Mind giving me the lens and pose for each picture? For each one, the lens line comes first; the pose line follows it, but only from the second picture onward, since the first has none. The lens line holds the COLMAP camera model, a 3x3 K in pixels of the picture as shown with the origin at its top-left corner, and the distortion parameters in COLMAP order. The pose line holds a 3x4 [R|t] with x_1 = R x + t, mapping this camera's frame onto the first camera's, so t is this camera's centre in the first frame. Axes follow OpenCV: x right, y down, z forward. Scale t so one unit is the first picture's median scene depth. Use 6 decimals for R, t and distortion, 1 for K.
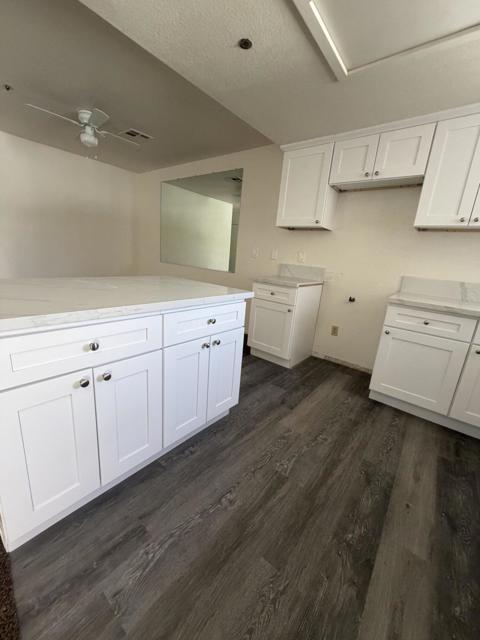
lens RADIAL K [[255.1, 0, 238.8], [0, 255.1, 317.7], [0, 0, 1]] dist [0.001309, 0.000340]
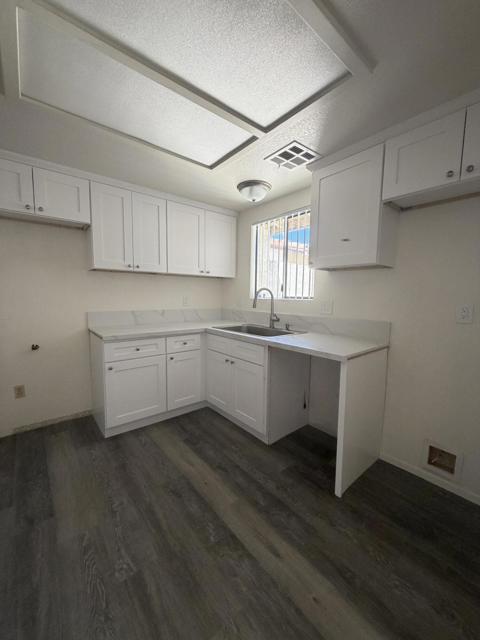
lens RADIAL K [[255.1, 0, 237.7], [0, 255.1, 317.8], [0, 0, 1]] dist [0.001309, 0.000340]
pose [[0.204332, -0.168176, 0.964347, -0.315805], [0.240947, 0.963464, 0.116968, -0.153099], [-0.948785, 0.208457, 0.237388, 0.235098]]
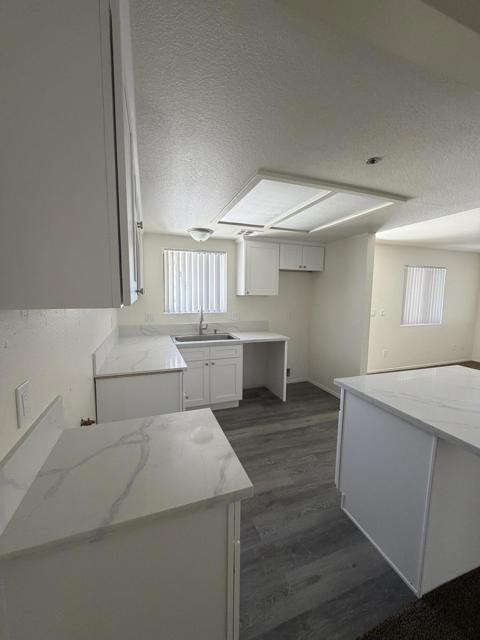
lens RADIAL K [[255.1, 0, 238.8], [0, 255.1, 319.8], [0, 0, 1]] dist [0.001309, 0.000340]
pose [[-0.852075, -0.143811, 0.503276, -0.095224], [0.047160, 0.936511, 0.347452, -0.657002], [-0.521291, 0.319790, -0.791195, 1.777535]]
